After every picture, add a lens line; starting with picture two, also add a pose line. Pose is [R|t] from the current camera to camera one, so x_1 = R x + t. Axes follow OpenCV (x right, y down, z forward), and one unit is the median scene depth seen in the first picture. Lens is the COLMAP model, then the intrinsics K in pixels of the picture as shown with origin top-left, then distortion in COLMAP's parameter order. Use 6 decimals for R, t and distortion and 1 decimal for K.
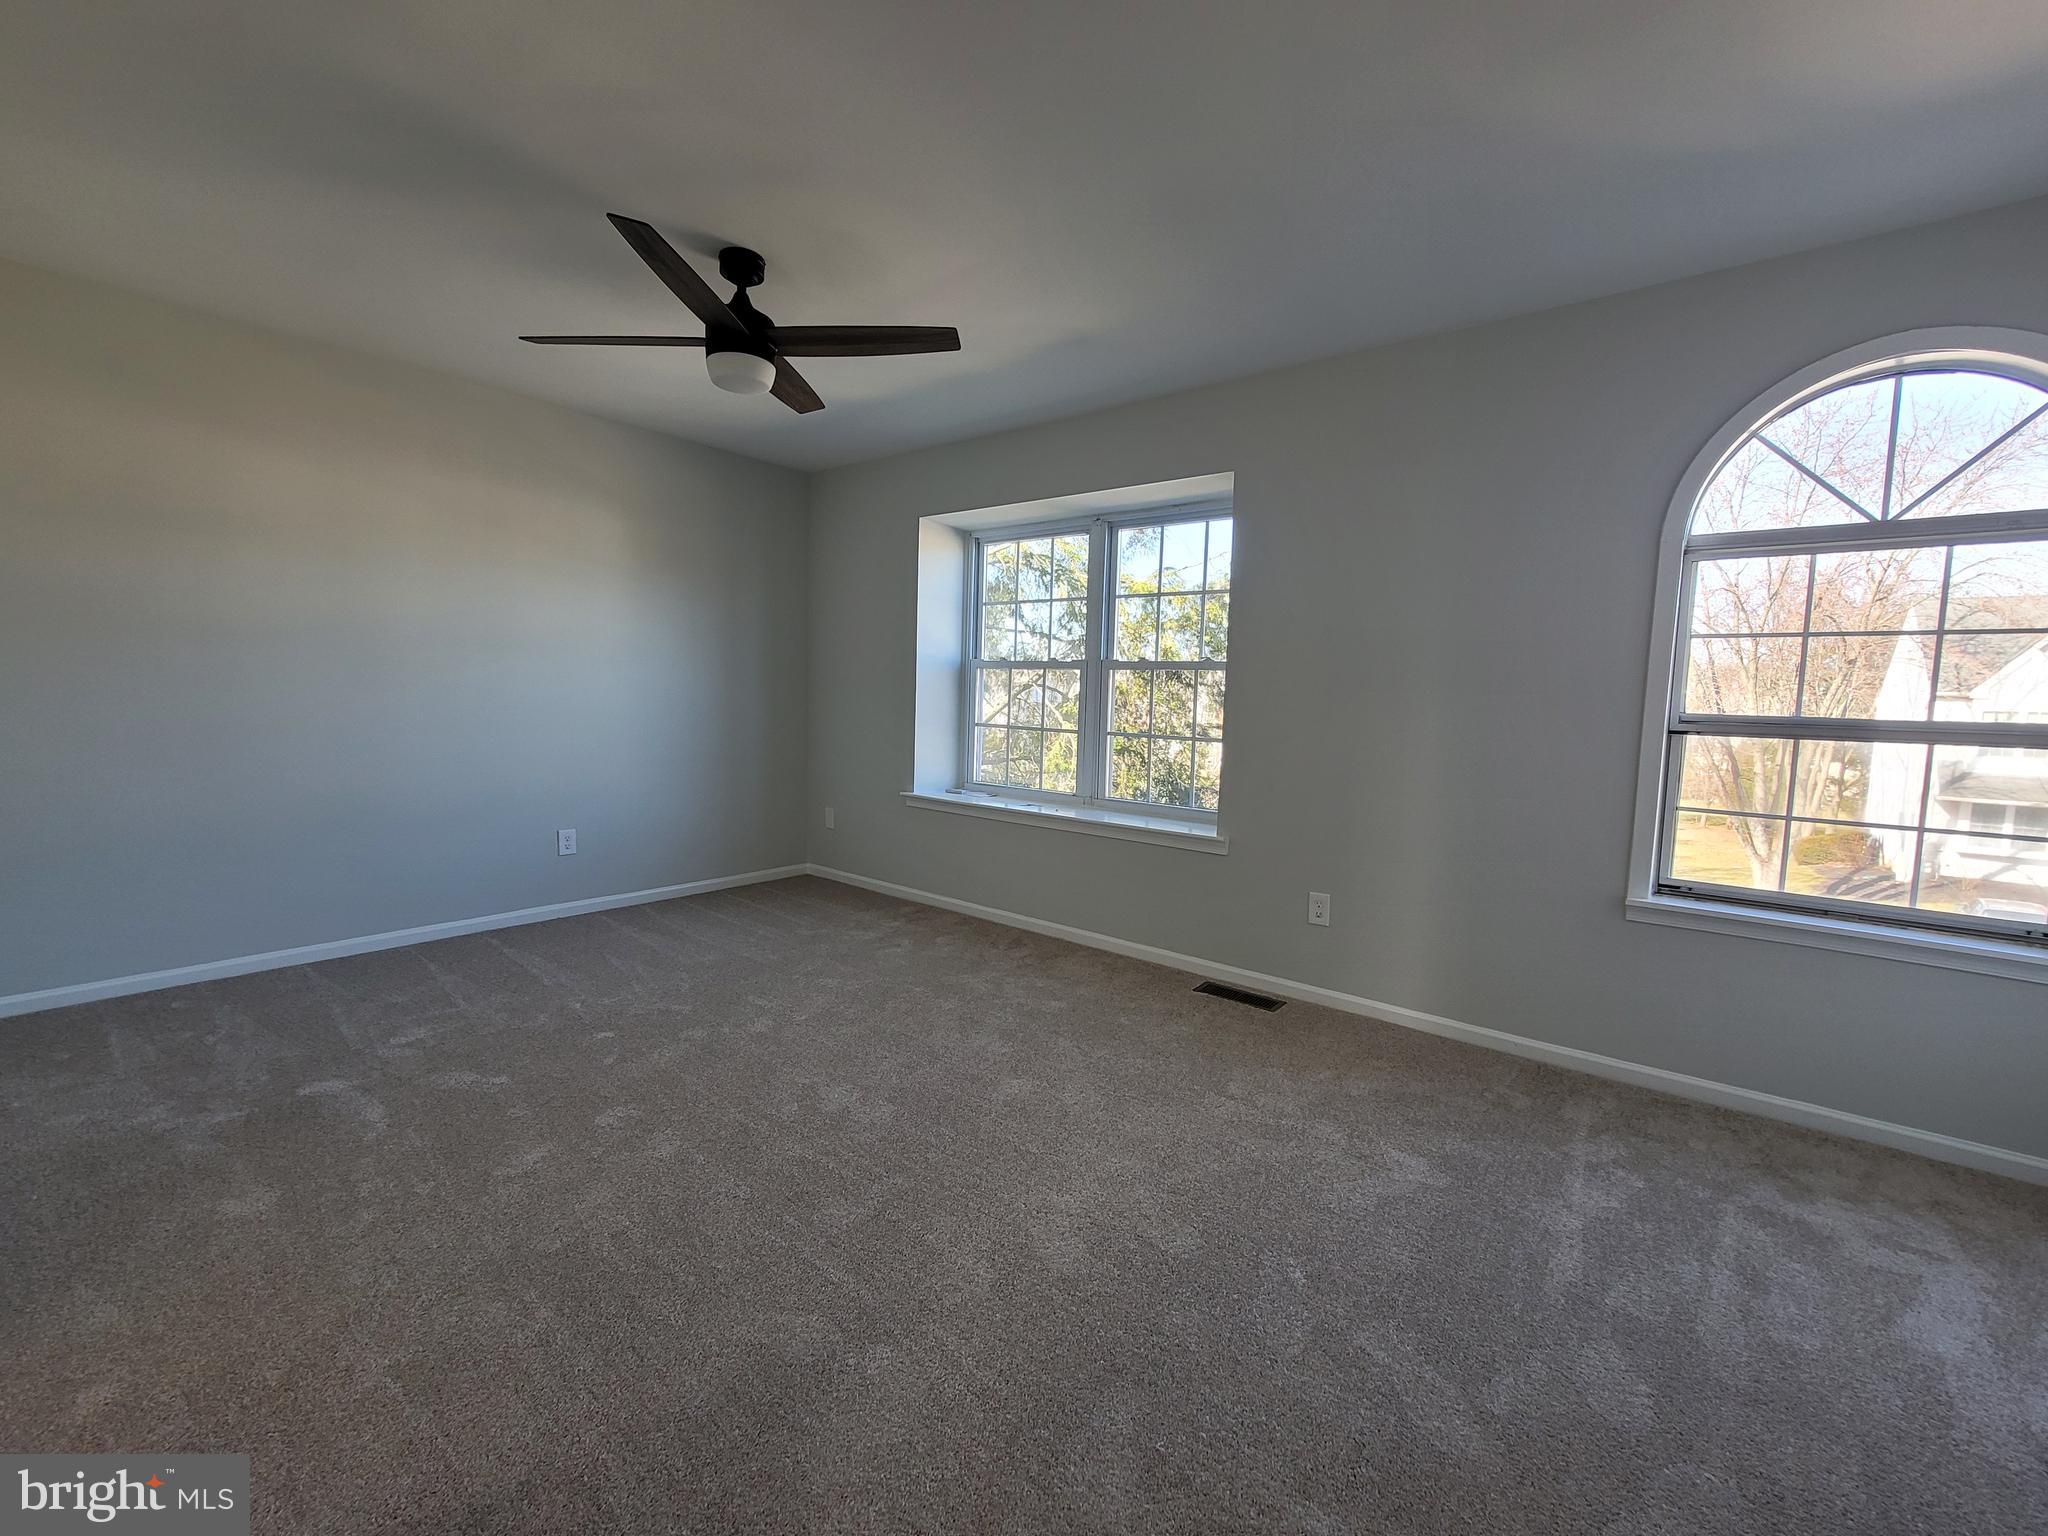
lens RADIAL K [[843.8, 0, 1025.8], [0, 843.8, 763.8], [0, 0, 1]] dist [0.000869, 0.000523]
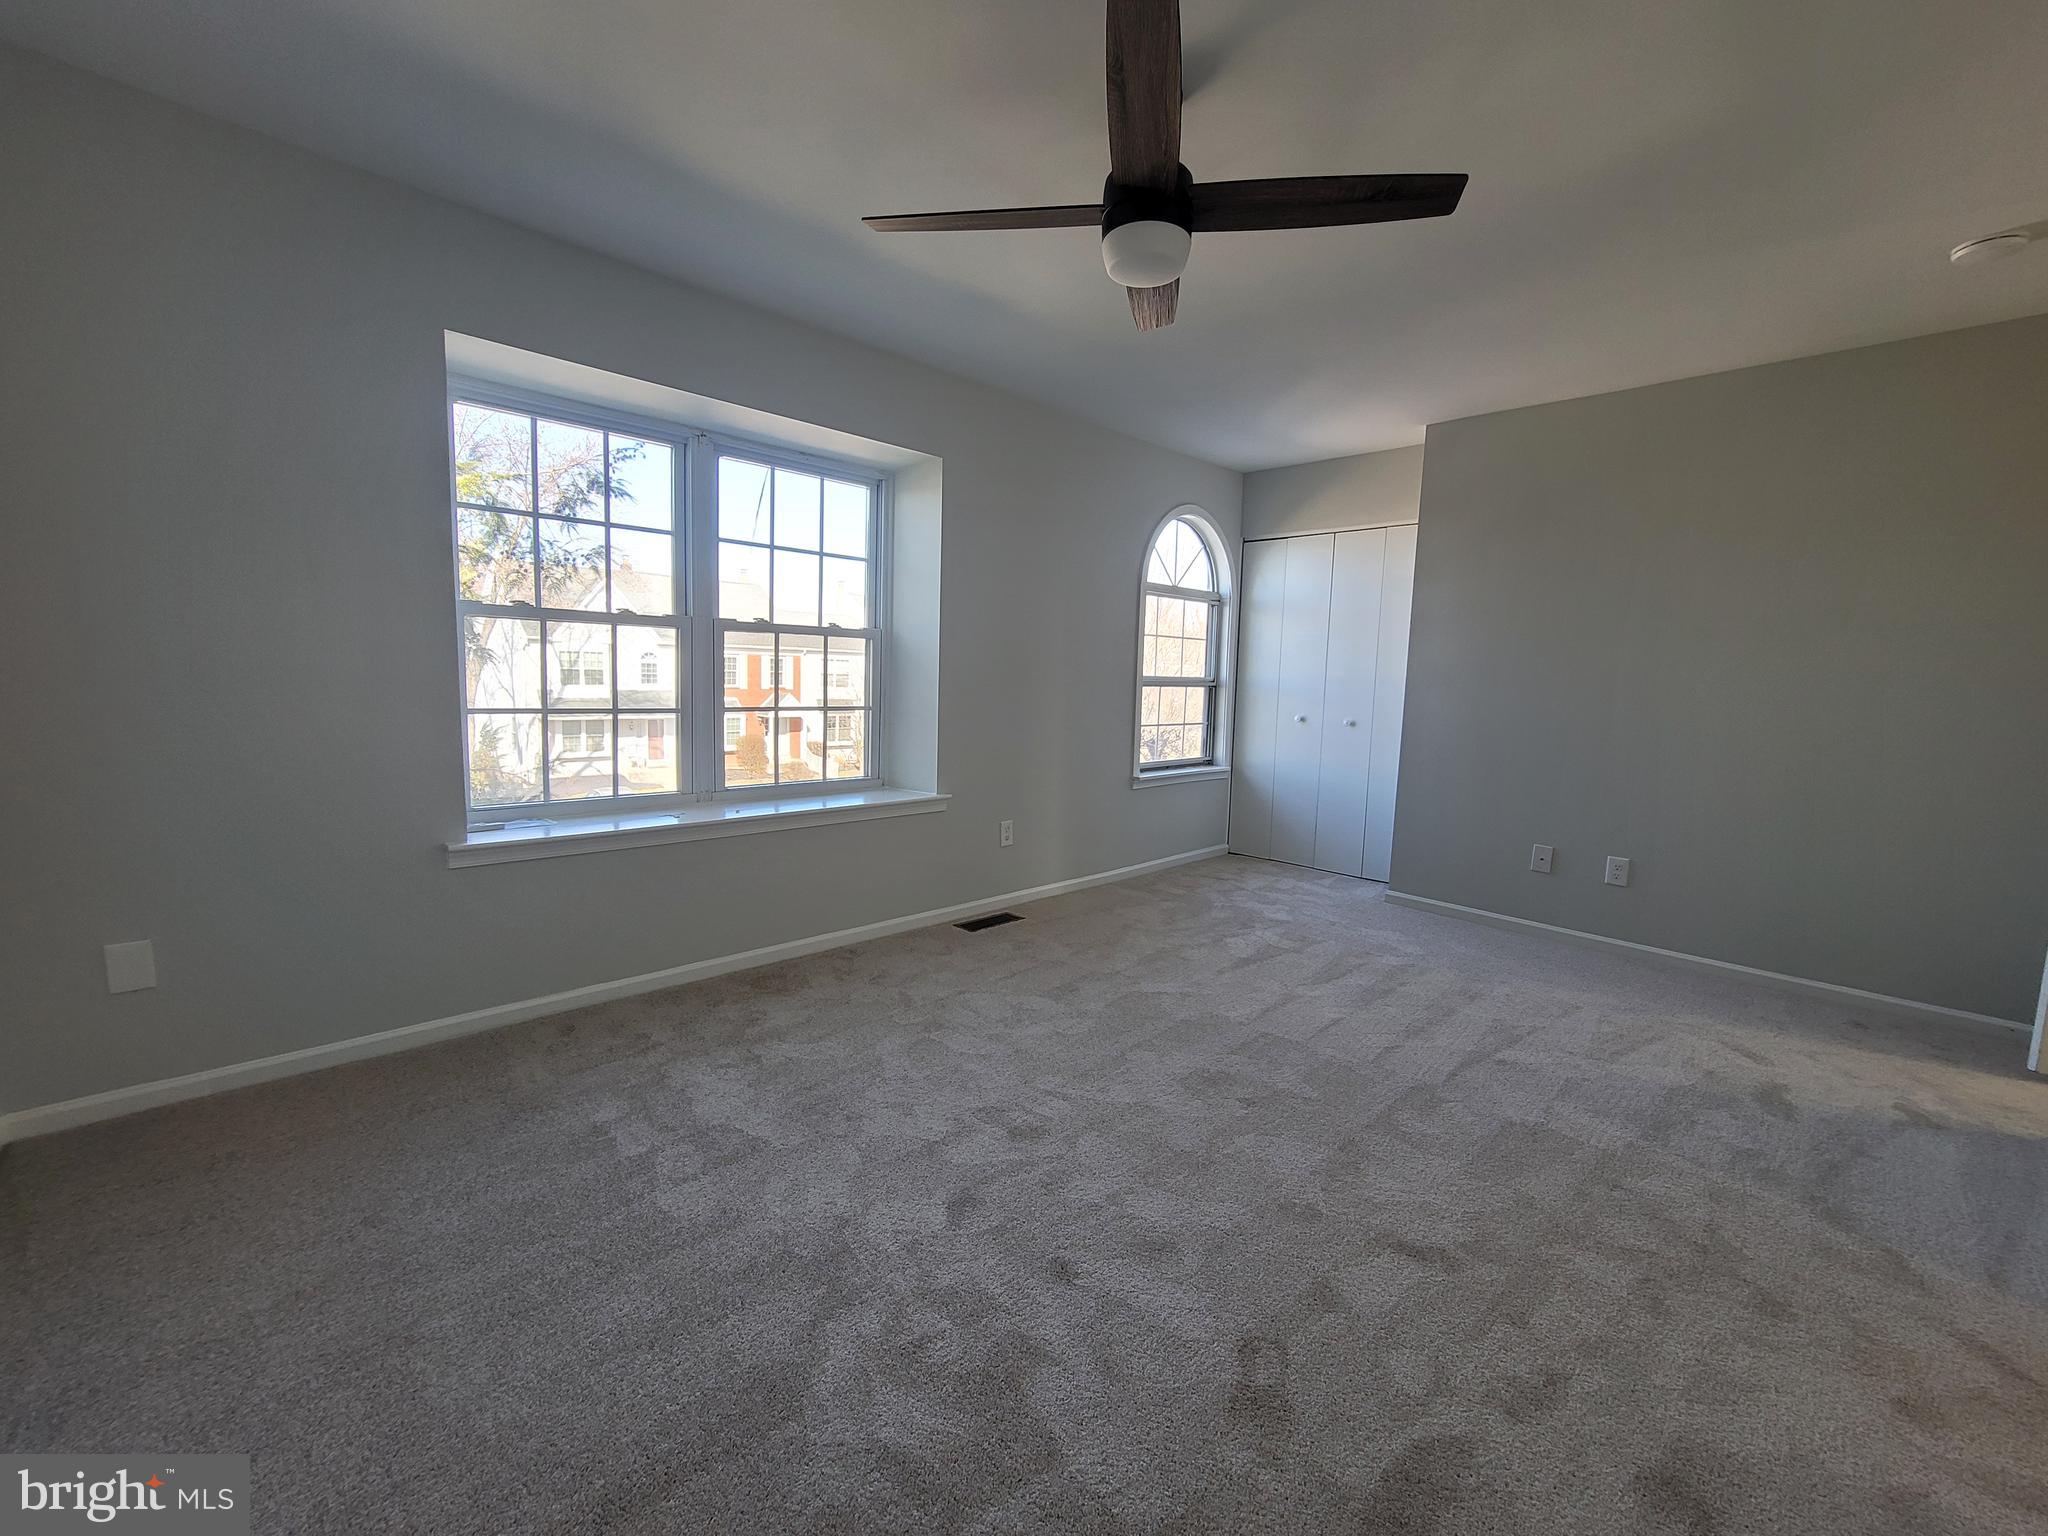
lens RADIAL K [[843.8, 0, 1025.8], [0, 843.8, 763.8], [0, 0, 1]] dist [0.000869, 0.000523]
pose [[0.114023, -0.132202, 0.984643, -0.716677], [0.057563, 0.990321, 0.126299, -0.073858], [-0.991809, 0.042278, 0.120529, 0.650762]]
